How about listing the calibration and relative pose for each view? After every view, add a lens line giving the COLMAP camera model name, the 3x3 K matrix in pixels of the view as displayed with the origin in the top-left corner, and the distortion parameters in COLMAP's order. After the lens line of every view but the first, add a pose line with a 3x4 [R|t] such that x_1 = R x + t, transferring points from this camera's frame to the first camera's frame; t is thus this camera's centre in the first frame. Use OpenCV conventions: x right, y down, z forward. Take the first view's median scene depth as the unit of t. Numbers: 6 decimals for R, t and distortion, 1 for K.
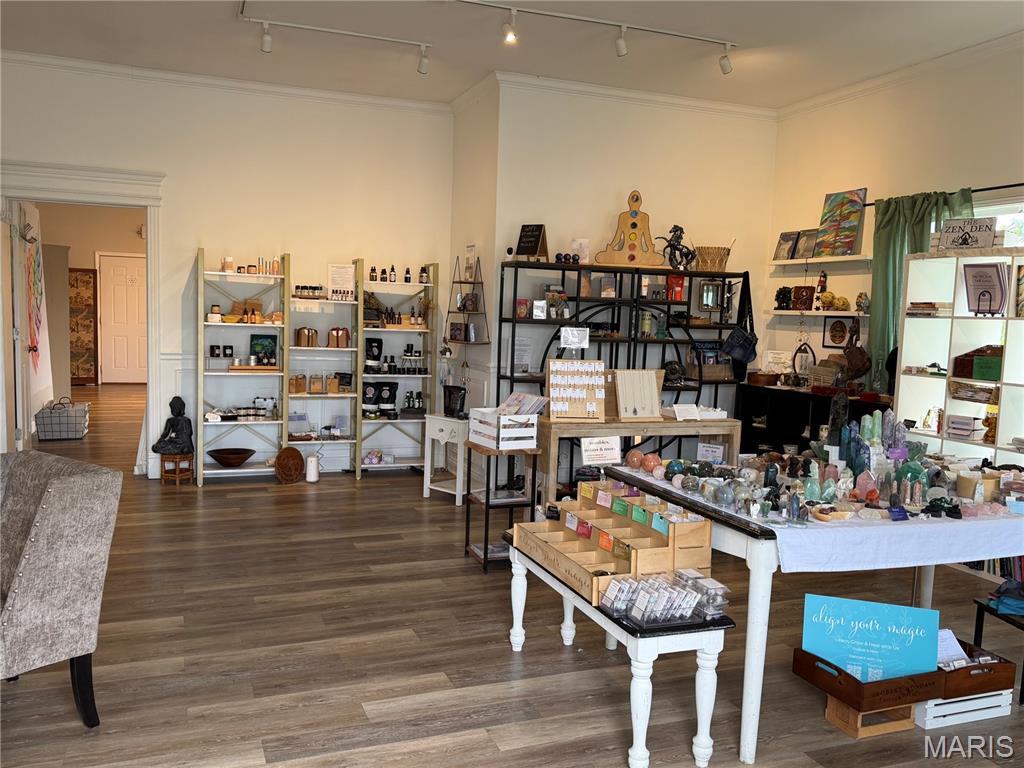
lens RADIAL K [[847.1, 0, 510.9], [0, 847.1, 385.4], [0, 0, 1]] dist [0.119606, -0.197664]
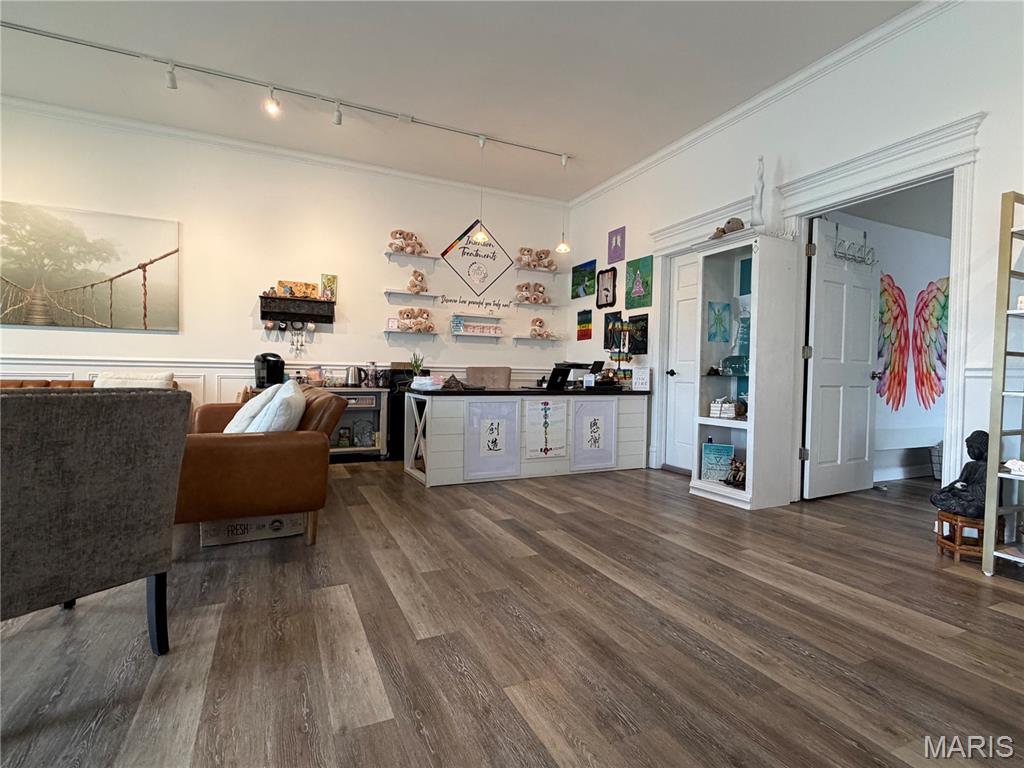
lens RADIAL K [[499.6, 0, 509.6], [0, 499.6, 385.9], [0, 0, 1]] dist [0.000066, 0.000126]
pose [[0.055466, 0.000368, -0.998461, -0.021464], [-0.104010, 0.994562, -0.005411, 0.024072], [0.993028, 0.104150, 0.055203, 0.797132]]
